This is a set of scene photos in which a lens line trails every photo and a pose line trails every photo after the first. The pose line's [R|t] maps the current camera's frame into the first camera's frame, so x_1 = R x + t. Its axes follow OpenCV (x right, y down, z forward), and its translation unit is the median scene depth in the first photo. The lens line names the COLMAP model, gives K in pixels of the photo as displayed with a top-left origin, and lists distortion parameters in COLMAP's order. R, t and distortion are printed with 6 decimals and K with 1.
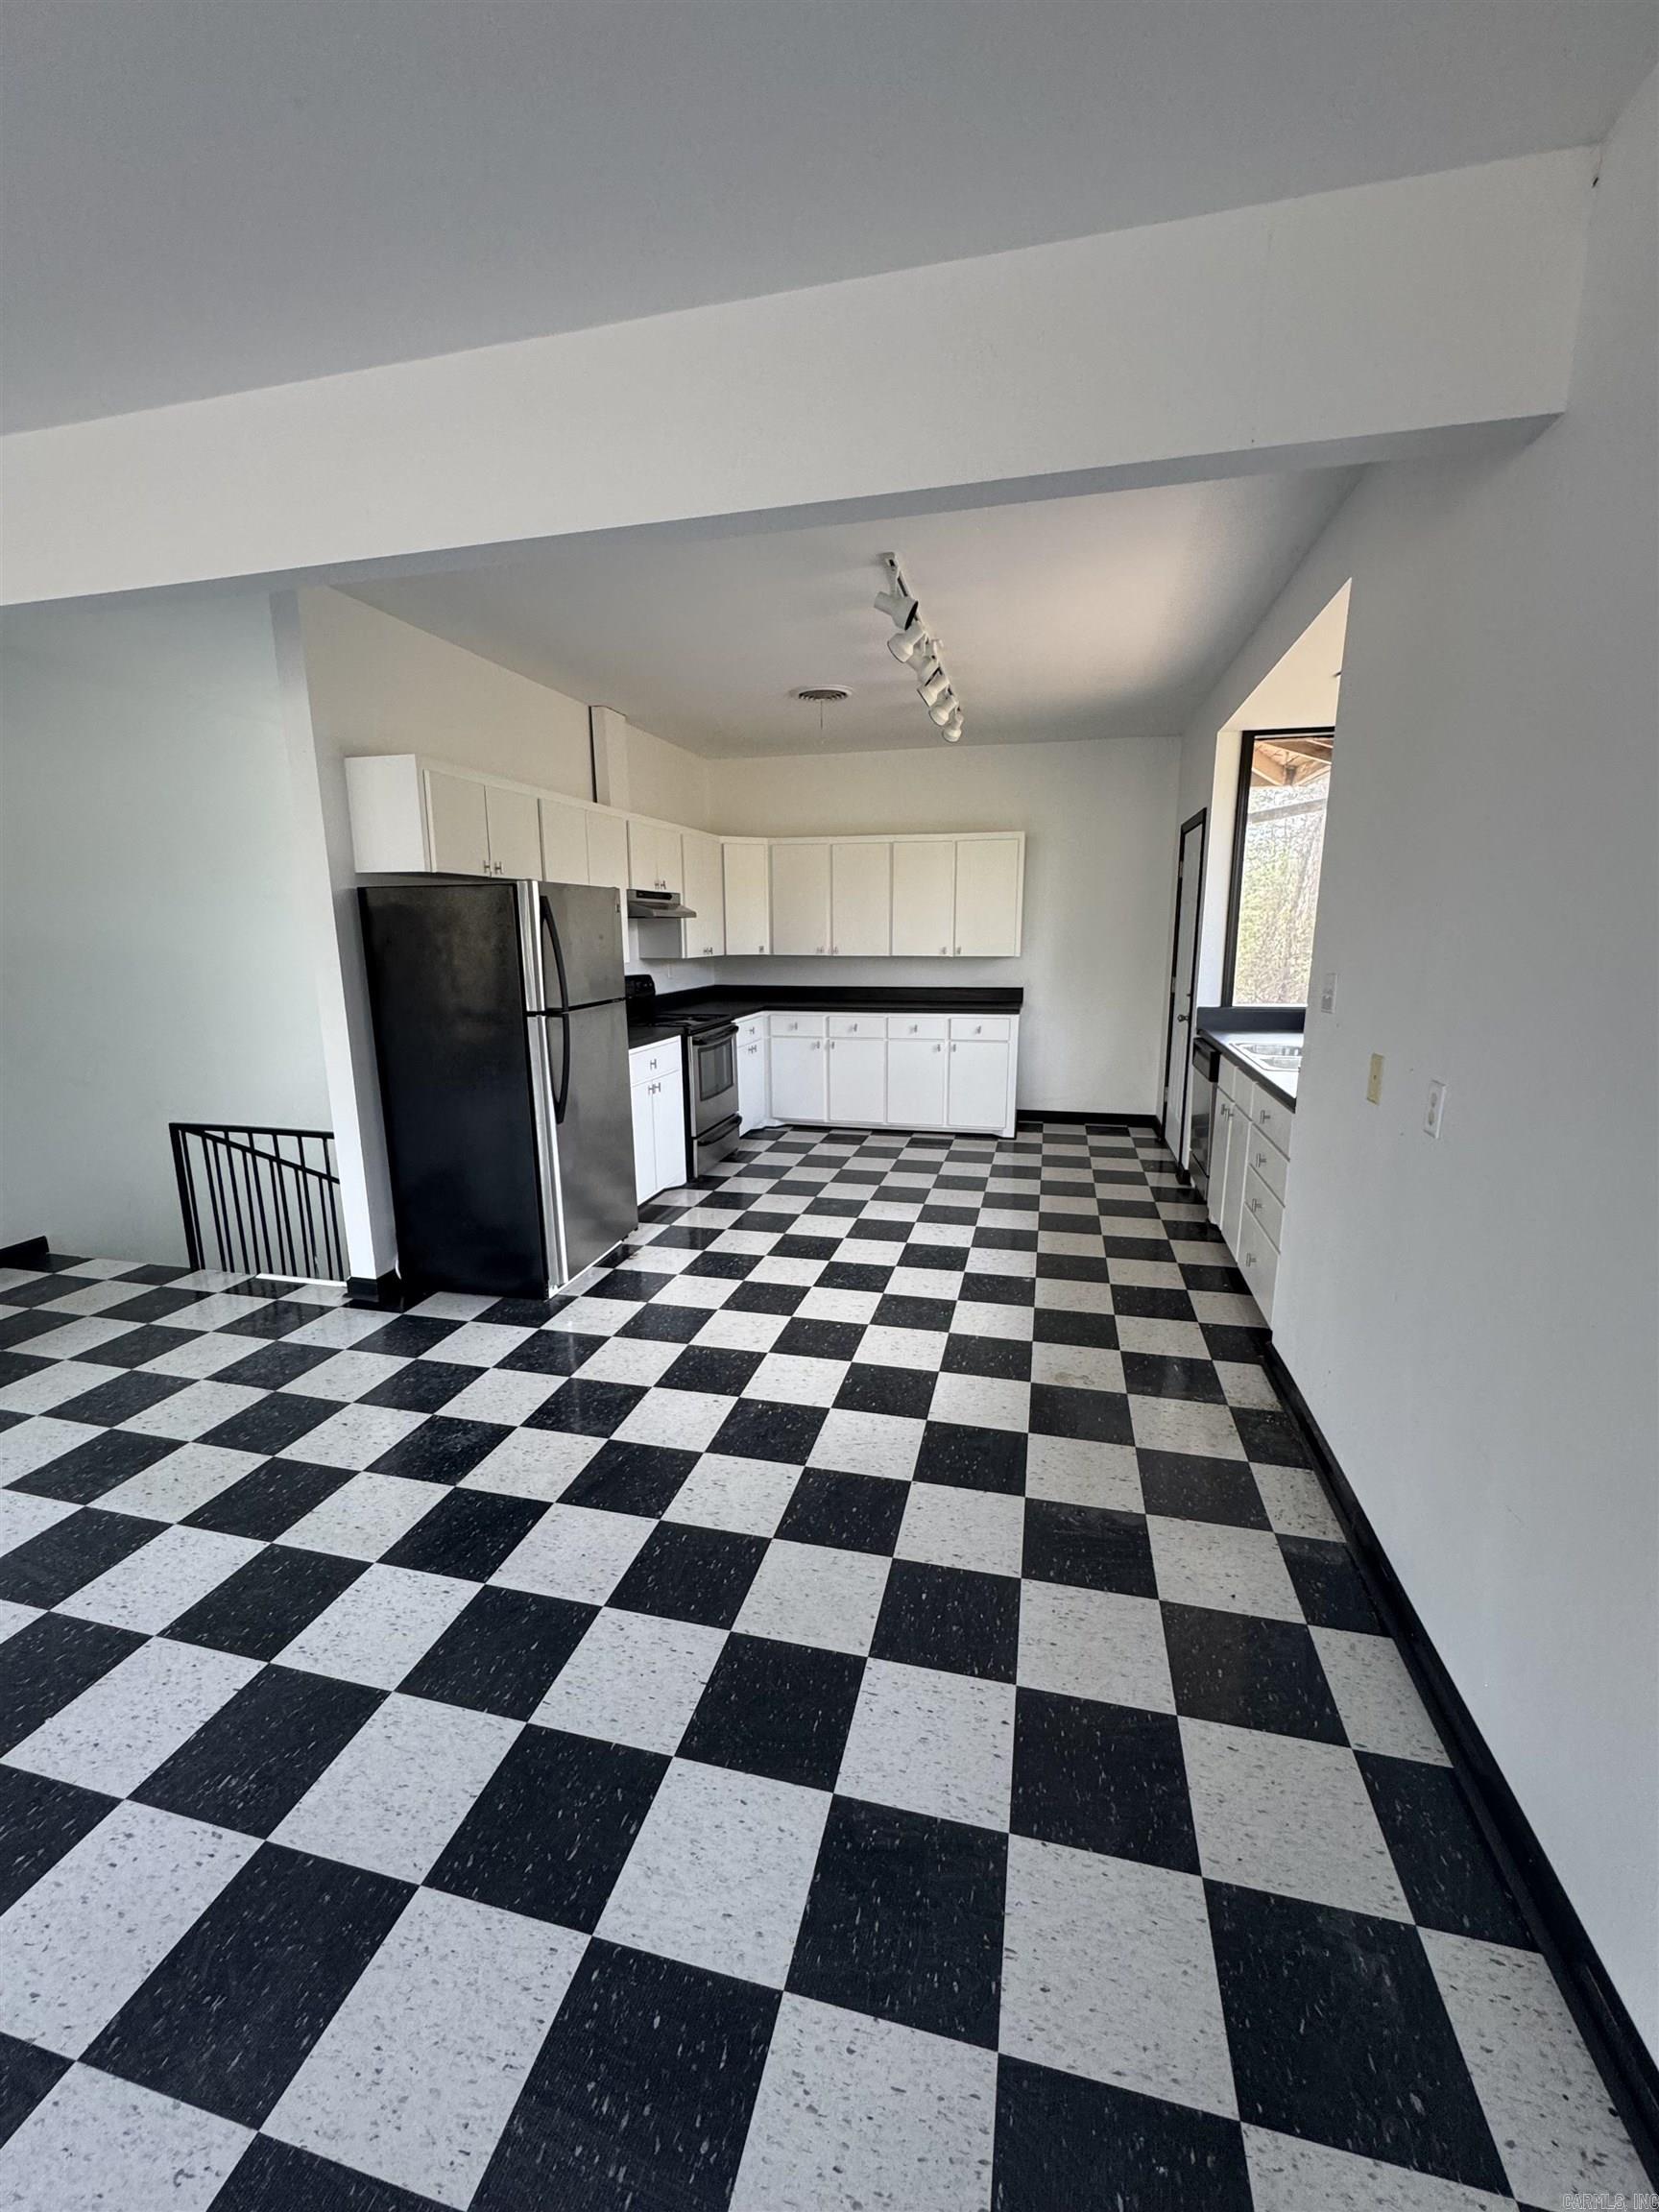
lens RADIAL K [[889.2, 0, 825.5], [0, 889.2, 1107.5], [0, 0, 1]] dist [0.004978, 0.002577]
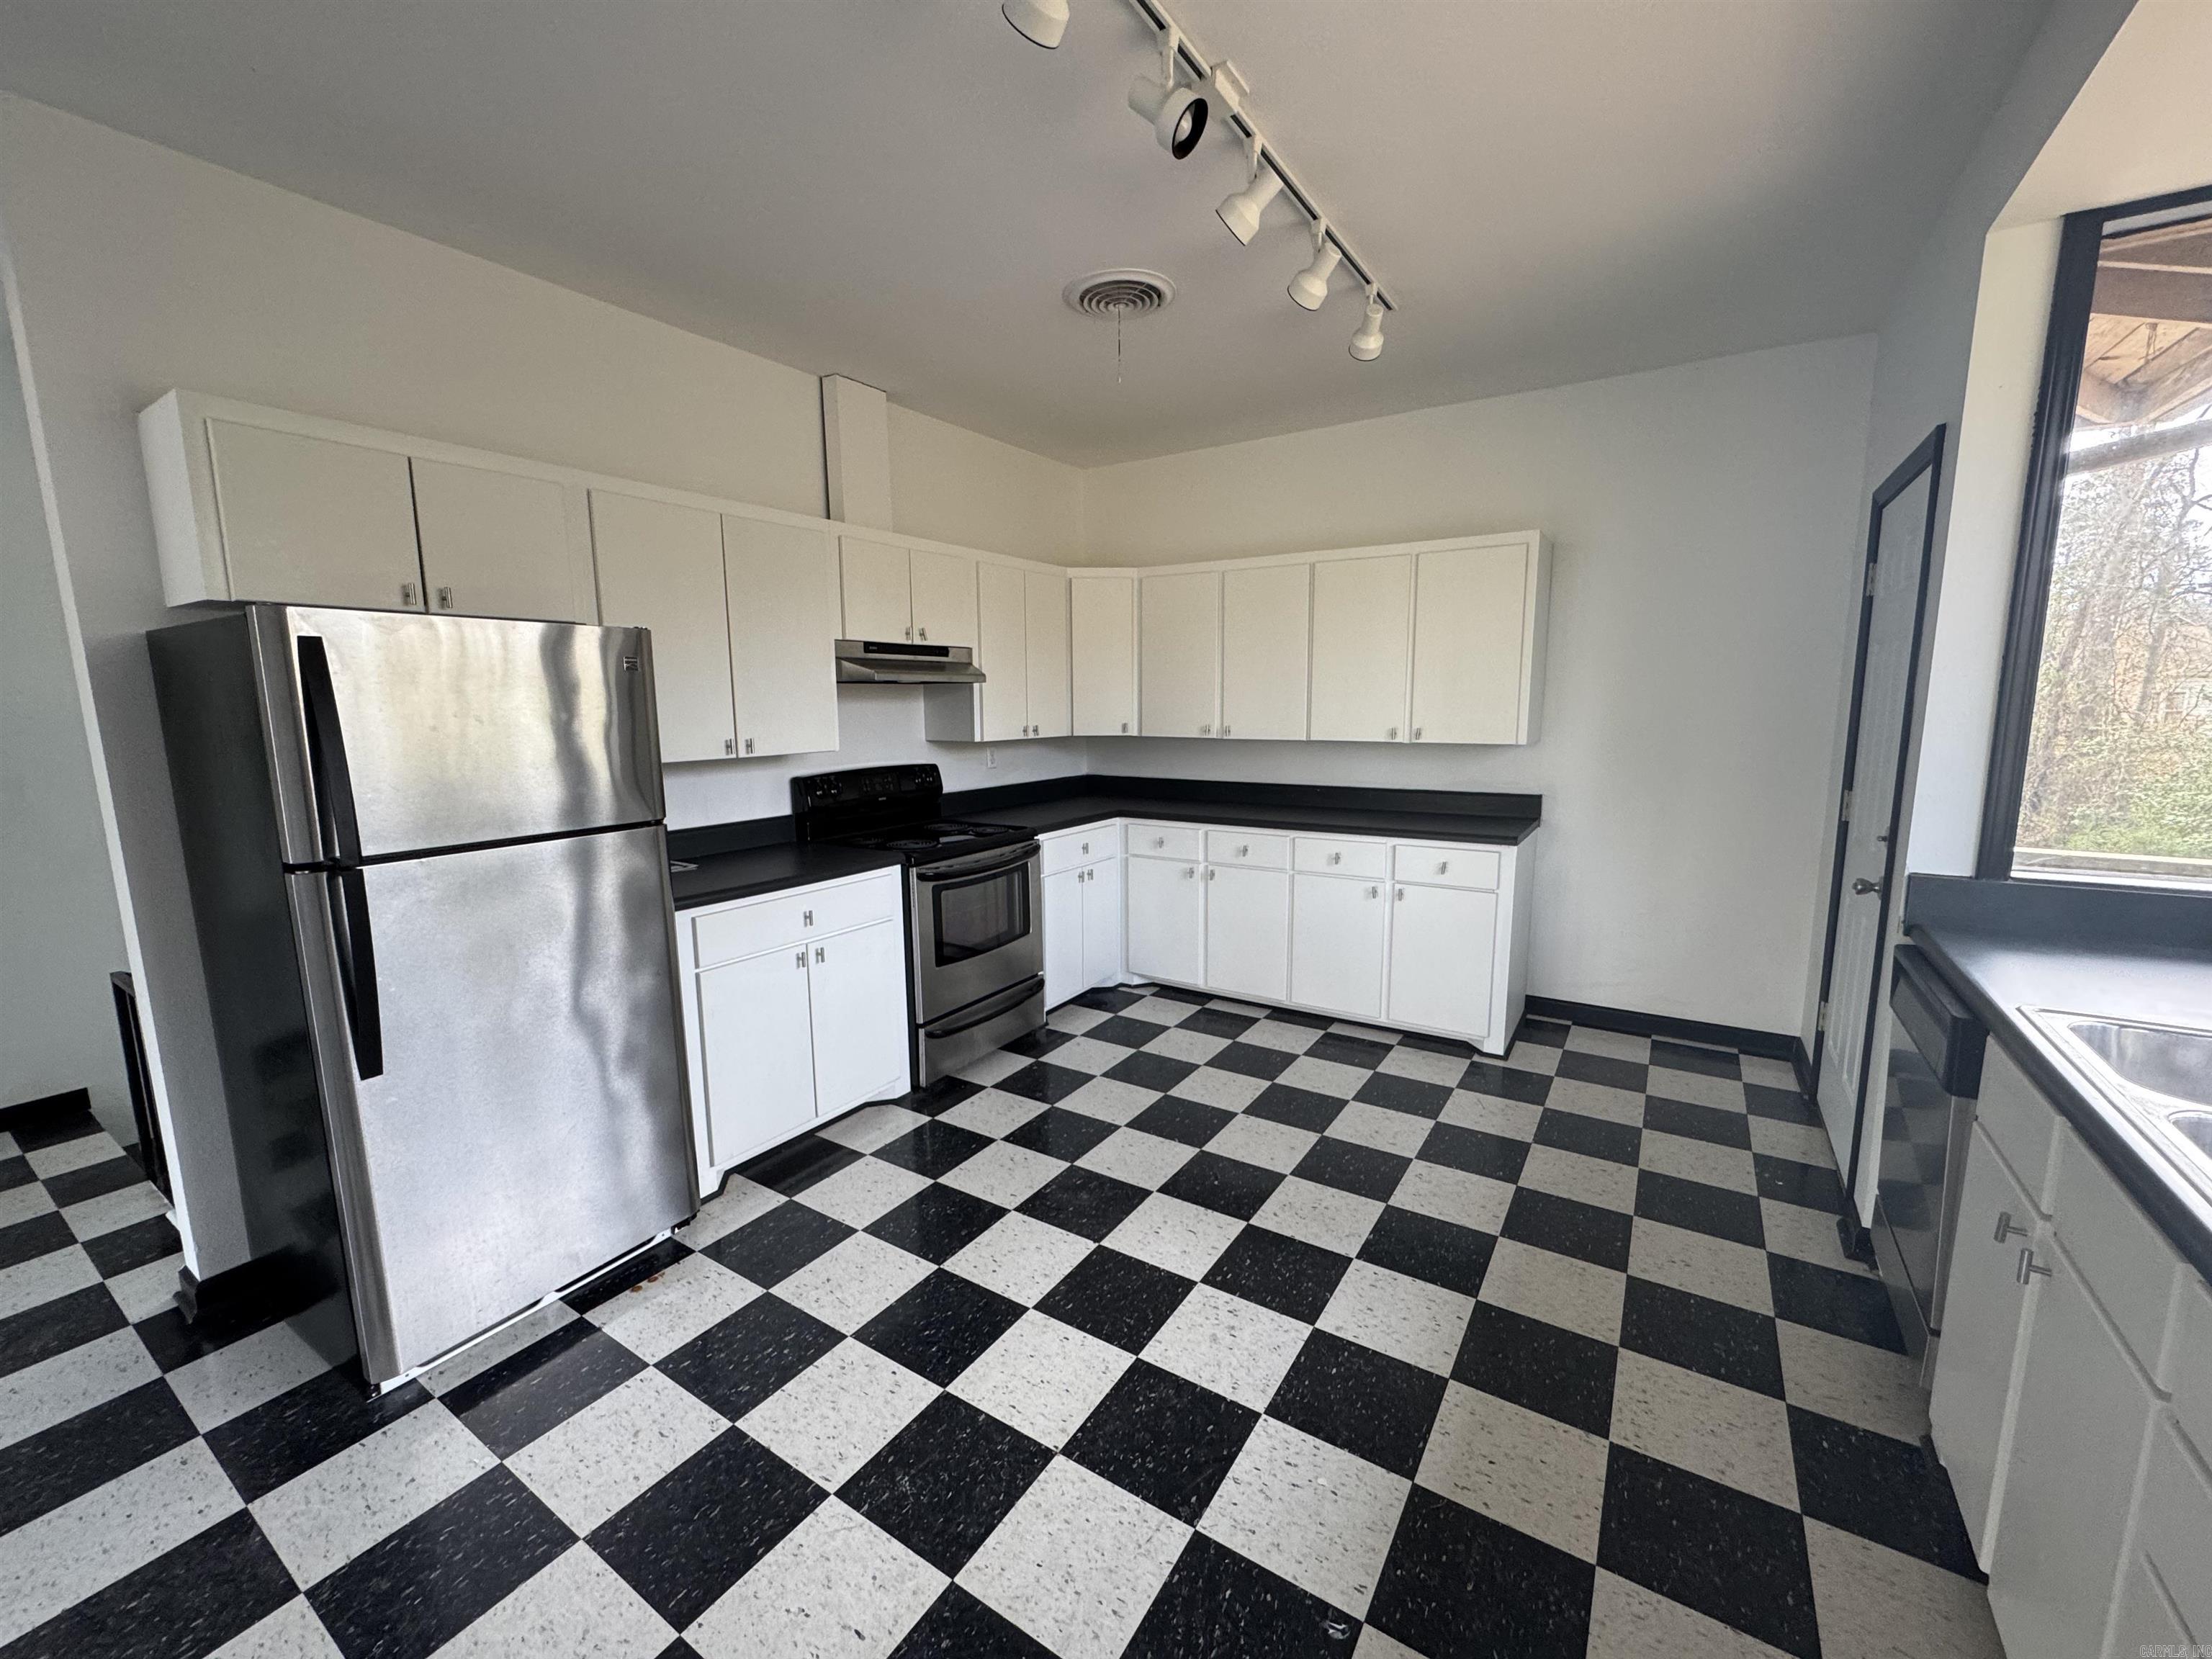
lens RADIAL K [[889.2, 0, 1106.6], [0, 889.2, 822.8], [0, 0, 1]] dist [0.004978, 0.002577]
pose [[0.943709, 0.046516, -0.327490, 0.149772], [-0.064634, 0.996910, -0.044651, -0.074936], [0.324401, 0.063305, 0.943799, 0.360979]]
